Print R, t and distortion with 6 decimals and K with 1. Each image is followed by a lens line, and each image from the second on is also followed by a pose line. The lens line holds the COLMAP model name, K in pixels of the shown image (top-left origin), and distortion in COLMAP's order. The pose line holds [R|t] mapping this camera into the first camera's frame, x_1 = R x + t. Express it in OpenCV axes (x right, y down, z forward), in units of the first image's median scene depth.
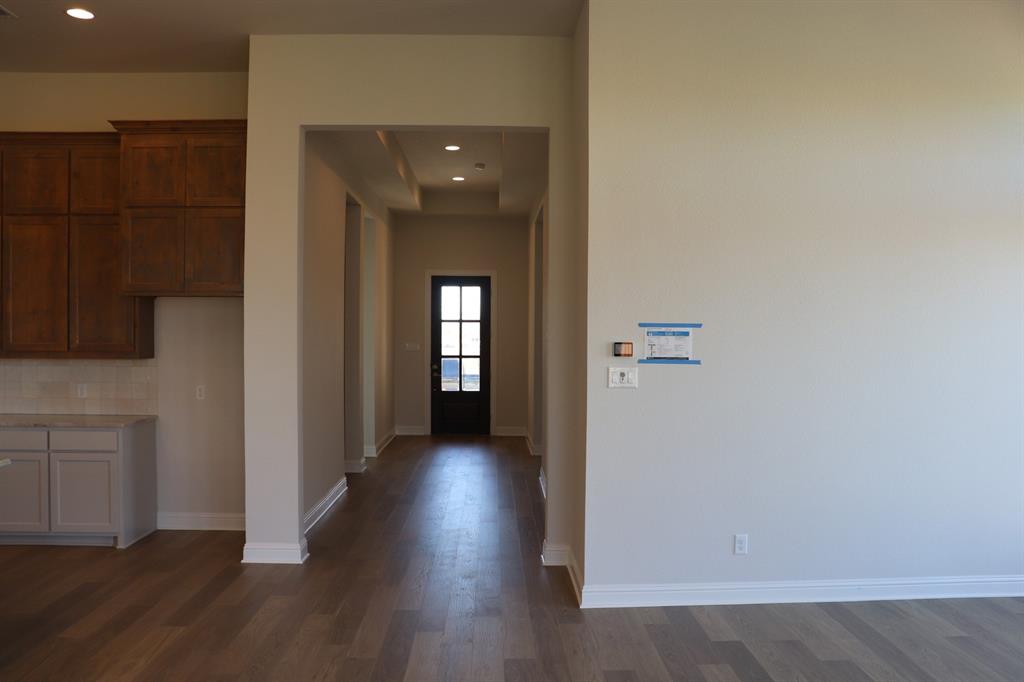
lens RADIAL K [[859.7, 0, 517.4], [0, 859.7, 344.5], [0, 0, 1]] dist [-0.156226, 0.141652]
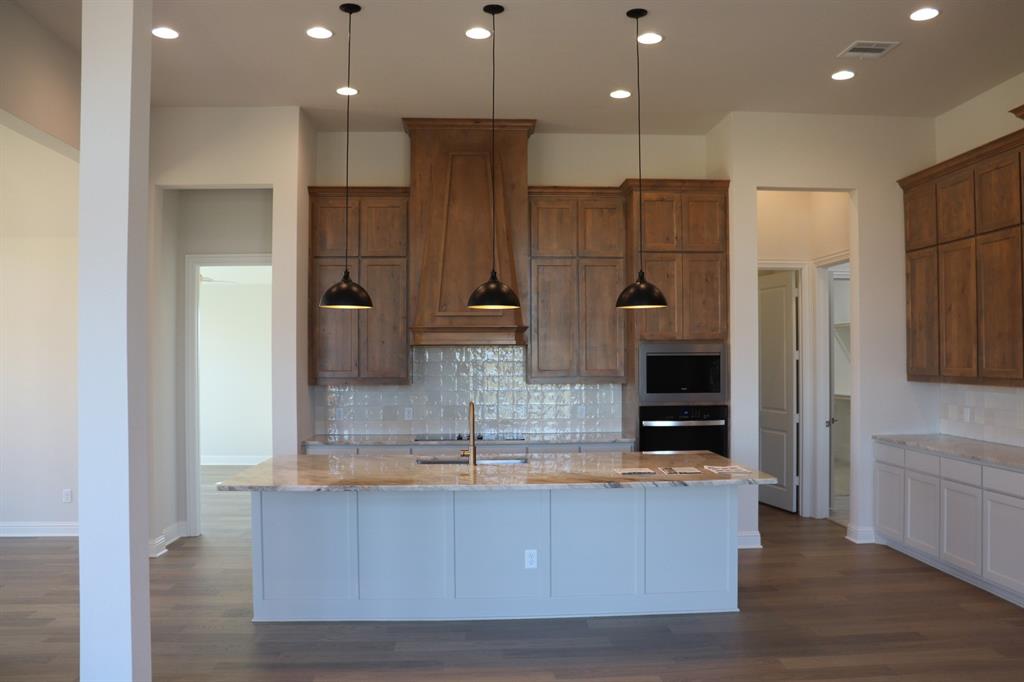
lens RADIAL K [[859.7, 0, 526.9], [0, 859.7, 344.0], [0, 0, 1]] dist [-0.156226, 0.141652]
pose [[0.022141, -0.023582, -0.999477, 0.341535], [-0.001492, 0.999720, -0.023621, -0.007509], [0.999754, 0.002014, 0.022100, 0.474832]]
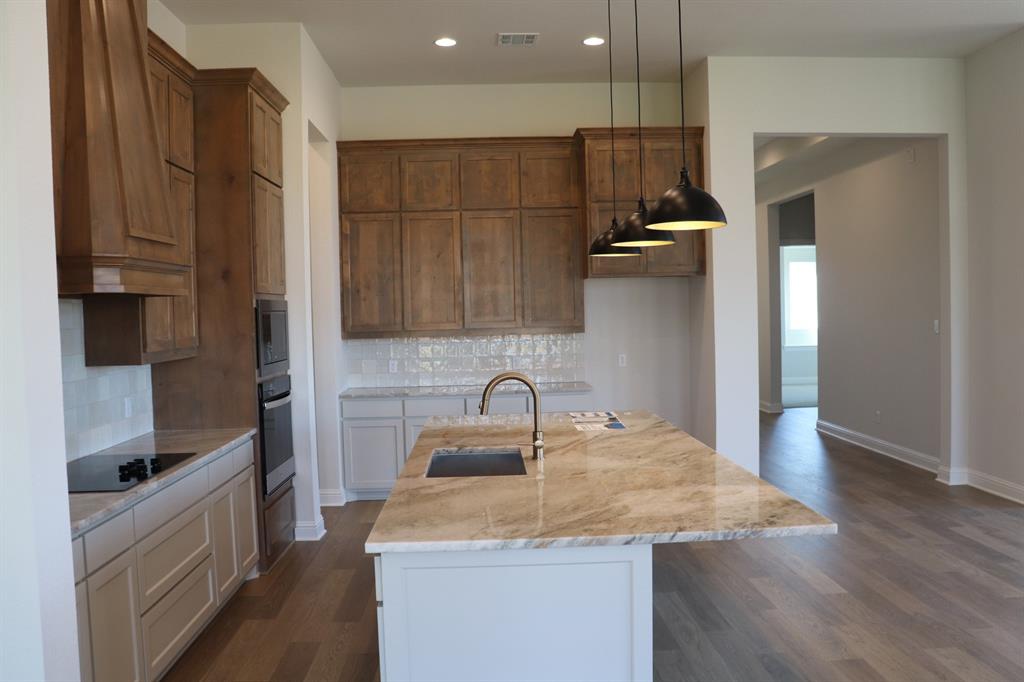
lens RADIAL K [[859.7, 0, 541.5], [0, 859.7, 351.4], [0, 0, 1]] dist [-0.156226, 0.141652]
pose [[0.999245, -0.033888, 0.019022, -0.563796], [0.033043, 0.998525, 0.043090, -0.009847], [-0.020454, -0.042429, 0.998890, -0.198790]]
